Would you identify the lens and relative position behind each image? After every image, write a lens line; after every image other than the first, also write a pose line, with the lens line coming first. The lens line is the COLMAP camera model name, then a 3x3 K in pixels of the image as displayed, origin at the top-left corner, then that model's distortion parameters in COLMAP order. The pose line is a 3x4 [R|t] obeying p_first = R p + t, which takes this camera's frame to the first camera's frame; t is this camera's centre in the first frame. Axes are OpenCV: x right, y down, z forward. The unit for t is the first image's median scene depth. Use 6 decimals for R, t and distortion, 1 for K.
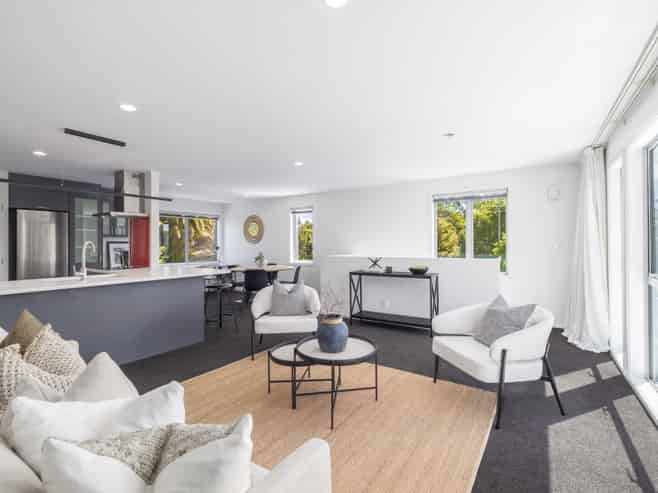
lens RADIAL K [[315.7, 0, 329.0], [0, 315.7, 246.5], [0, 0, 1]] dist [-0.000853, -0.000341]
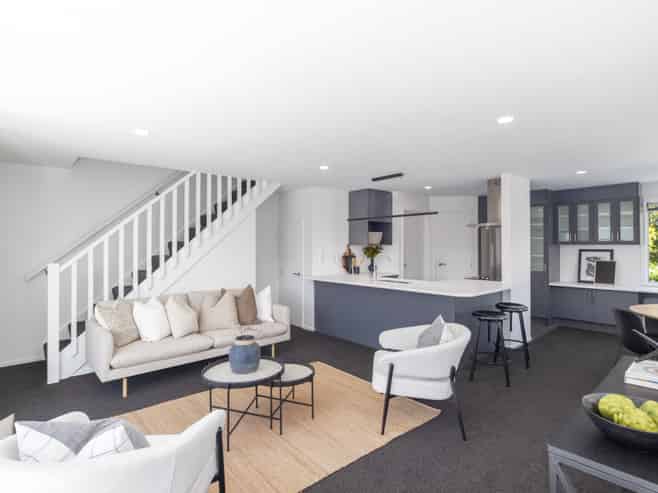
lens RADIAL K [[347.3, 0, 333.5], [0, 347.3, 242.5], [0, 0, 1]] dist [-0.001881, -0.000182]
pose [[-0.245273, -0.001817, -0.969452, 0.429384], [-0.000292, 0.999998, -0.001800, -0.036649], [0.969454, -0.000158, -0.245273, 0.651609]]
